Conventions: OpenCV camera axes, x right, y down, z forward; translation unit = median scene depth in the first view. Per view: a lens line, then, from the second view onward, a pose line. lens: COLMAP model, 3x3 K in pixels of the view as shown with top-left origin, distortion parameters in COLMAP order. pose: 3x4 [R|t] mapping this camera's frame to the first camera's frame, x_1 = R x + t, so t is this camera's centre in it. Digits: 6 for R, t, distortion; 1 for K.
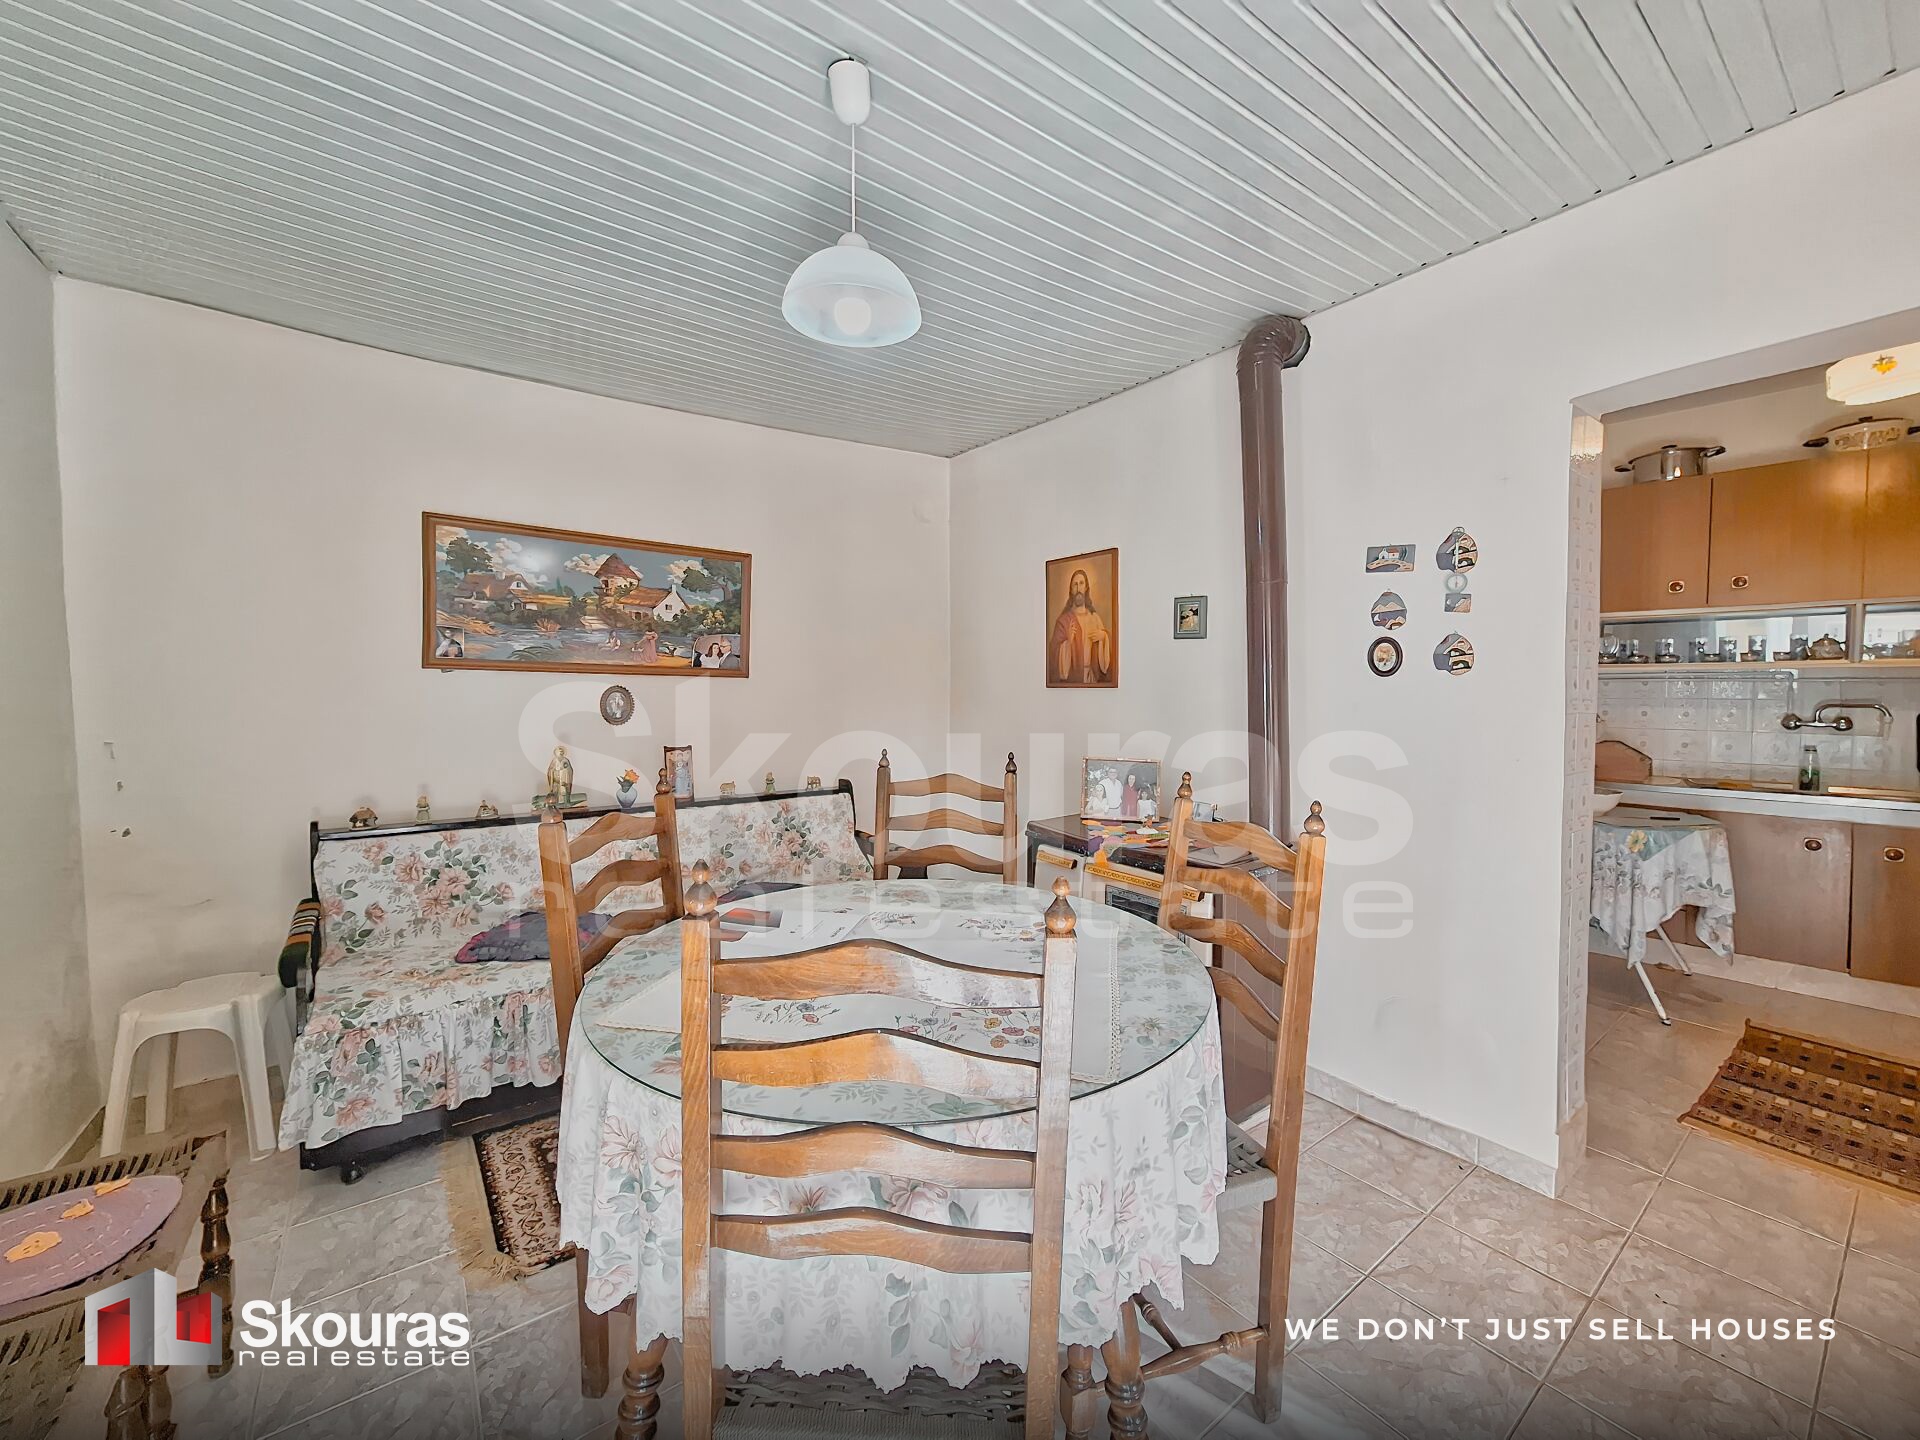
lens RADIAL K [[754.9, 0, 960.0], [0, 754.9, 720.0], [0, 0, 1]] dist [-0.008061, -0.000147]
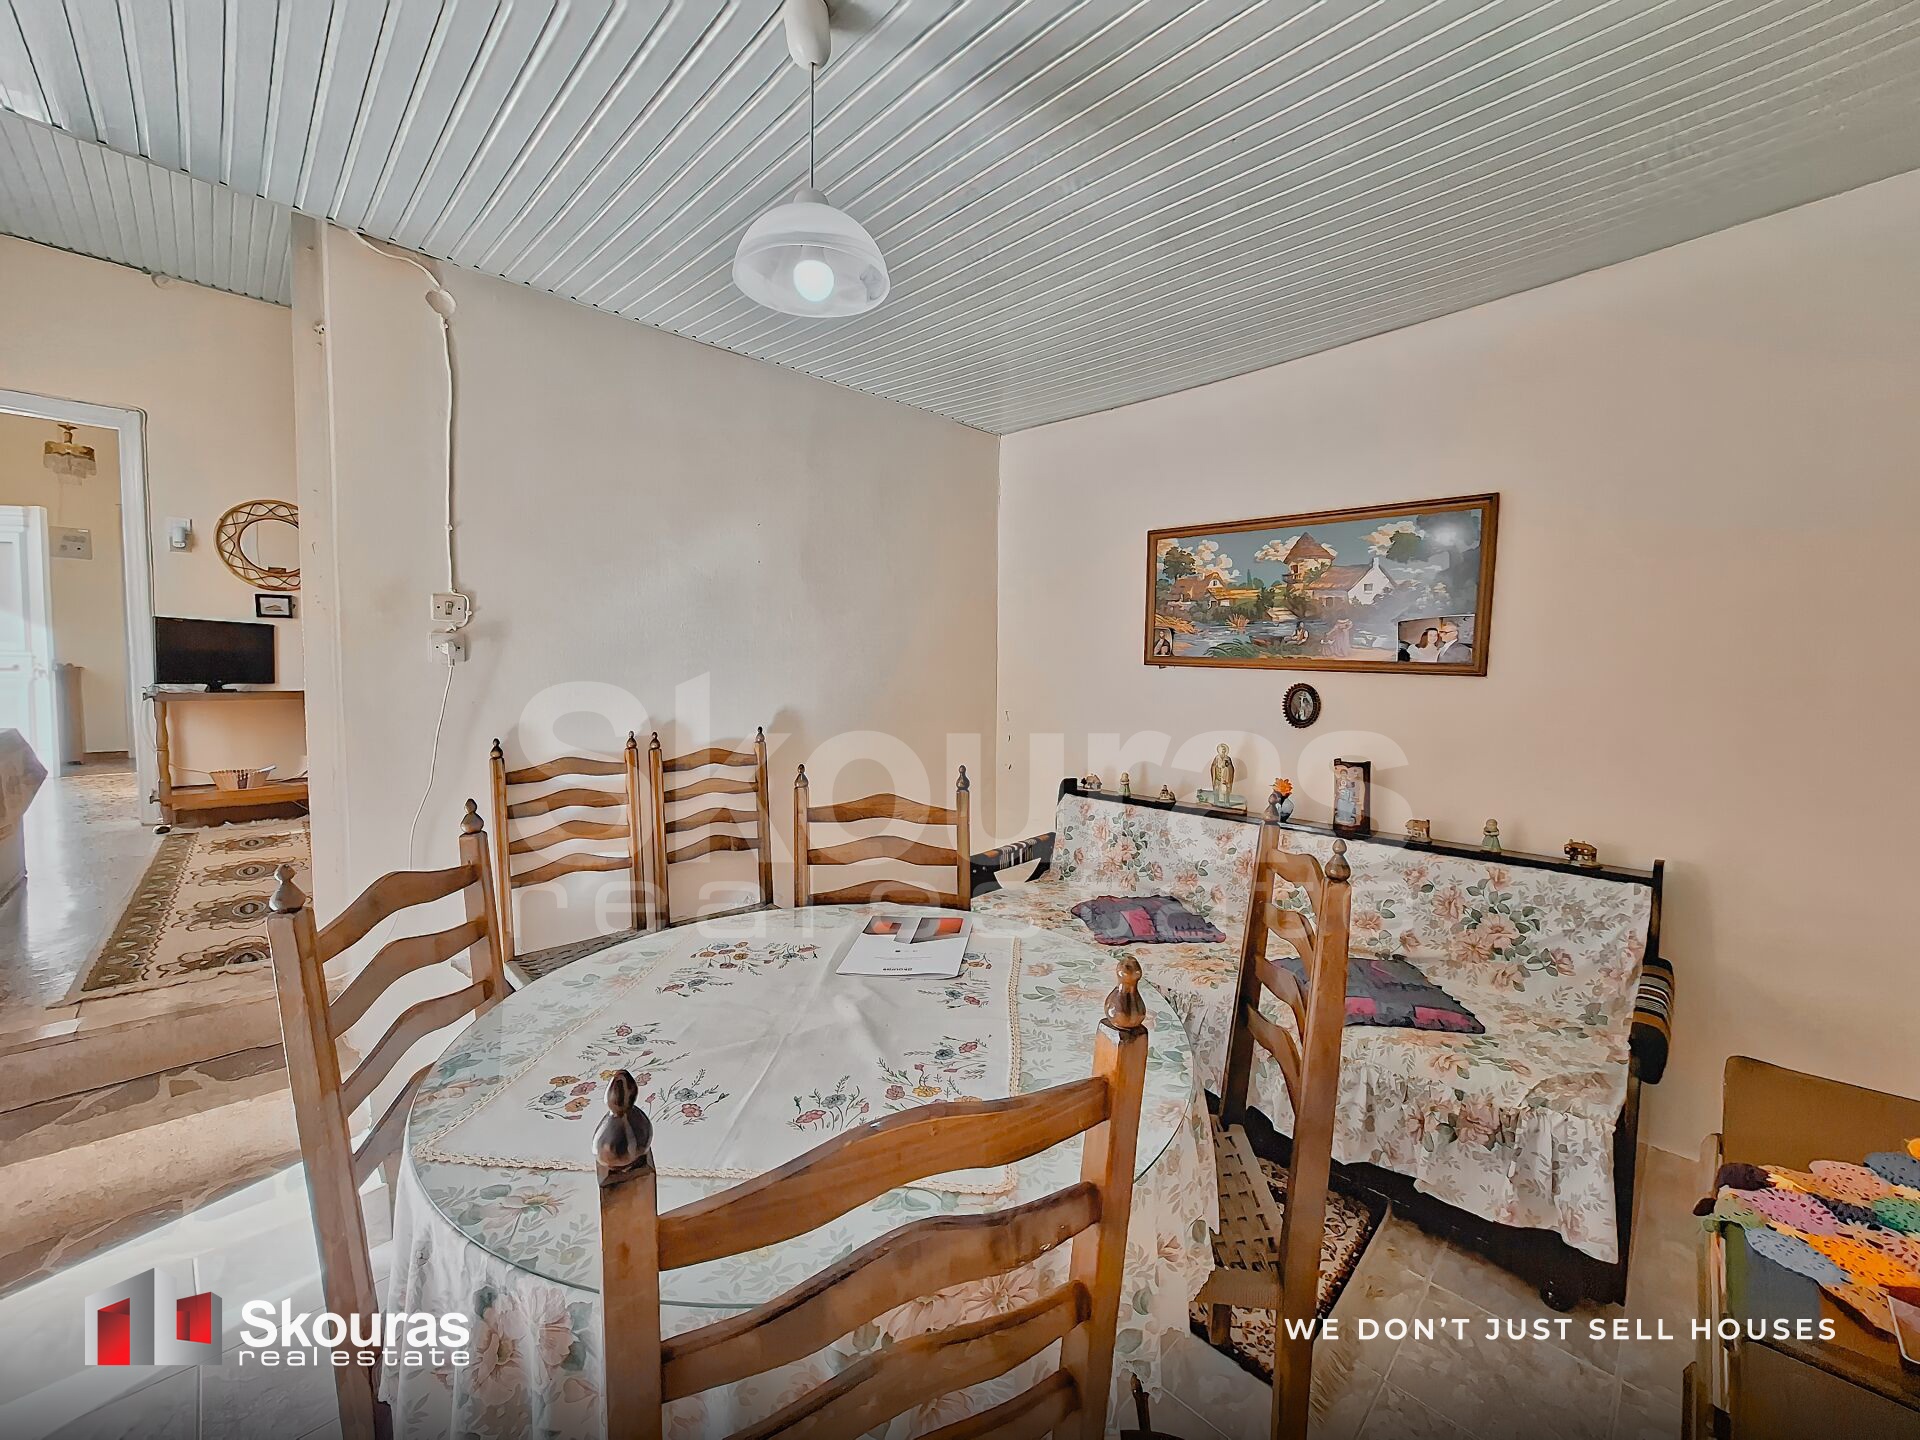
lens RADIAL K [[754.9, 0, 960.0], [0, 754.9, 720.0], [0, 0, 1]] dist [-0.008061, -0.000147]
pose [[0.138268, 0.070561, -0.987878, 0.387759], [-0.055071, 0.996463, 0.063466, -0.039521], [0.988863, 0.045628, 0.141664, 0.513378]]
